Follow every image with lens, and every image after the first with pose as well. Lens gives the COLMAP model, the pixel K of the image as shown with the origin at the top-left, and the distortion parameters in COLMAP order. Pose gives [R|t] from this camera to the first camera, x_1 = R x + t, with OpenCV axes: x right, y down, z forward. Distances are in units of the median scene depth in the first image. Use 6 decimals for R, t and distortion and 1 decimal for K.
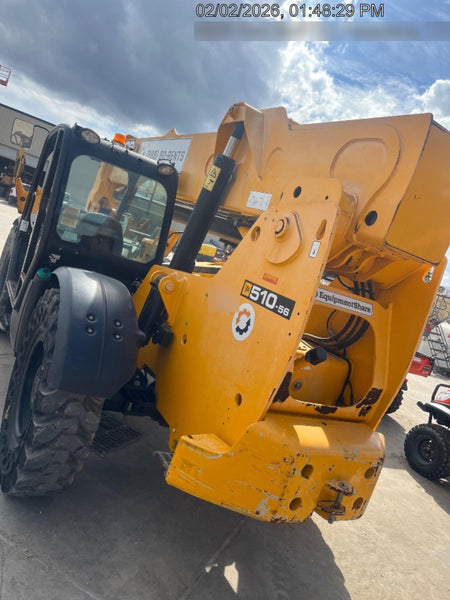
lens RADIAL K [[462.0, 0, 225.0], [0, 462.0, 300.0], [0, 0, 1]] dist [0.062028, -0.087374]
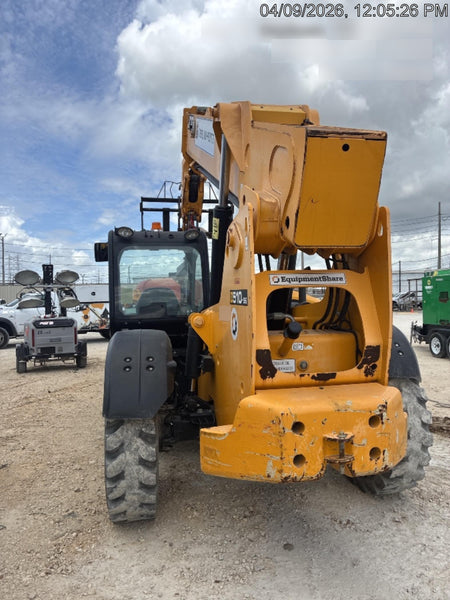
lens RADIAL K [[462.0, 0, 225.0], [0, 462.0, 300.0], [0, 0, 1]] dist [0.062028, -0.087374]
pose [[0.900441, -0.327479, -0.286292, 0.329769], [0.281053, 0.940356, -0.191673, 0.183204], [0.331986, 0.092127, 0.938775, -0.098605]]
